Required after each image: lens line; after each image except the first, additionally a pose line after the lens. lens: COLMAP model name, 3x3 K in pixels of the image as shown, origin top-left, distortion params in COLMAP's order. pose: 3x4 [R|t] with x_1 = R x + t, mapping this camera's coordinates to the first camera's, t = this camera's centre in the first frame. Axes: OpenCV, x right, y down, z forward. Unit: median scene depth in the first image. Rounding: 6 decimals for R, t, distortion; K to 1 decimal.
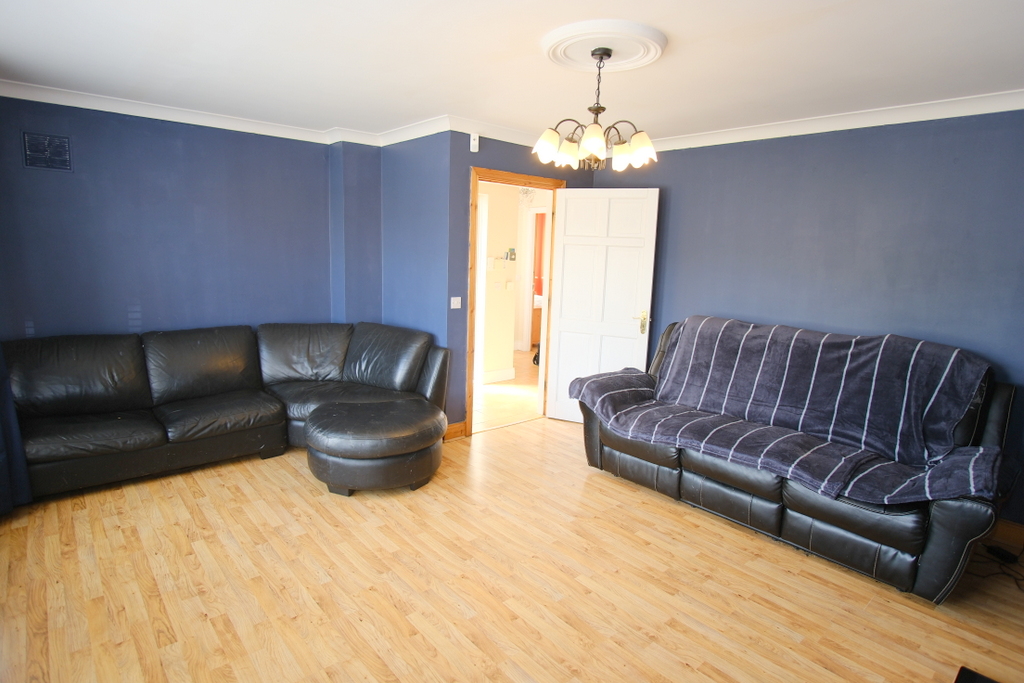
lens RADIAL K [[549.2, 0, 510.1], [0, 549.2, 341.3], [0, 0, 1]] dist [-0.018431, -0.001236]
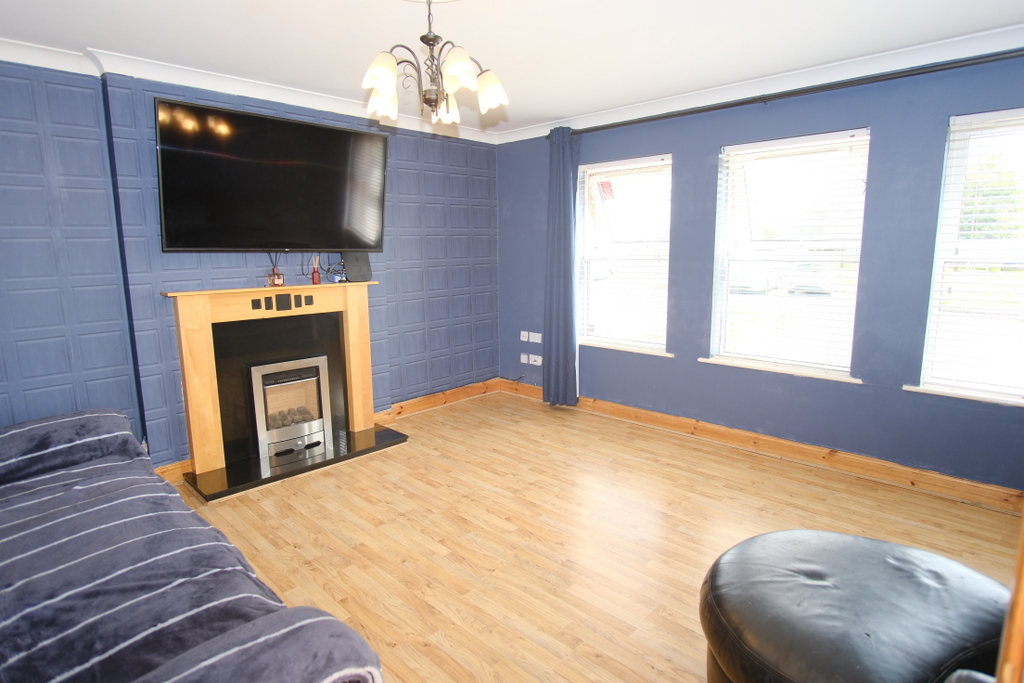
lens RADIAL K [[549.2, 0, 511.8], [0, 549.2, 342.1], [0, 0, 1]] dist [-0.018431, -0.001236]
pose [[-0.995993, -0.011563, -0.088677, 0.107439], [-0.040099, 0.944077, 0.327278, -0.270721], [0.079934, 0.329522, -0.940758, 1.928143]]
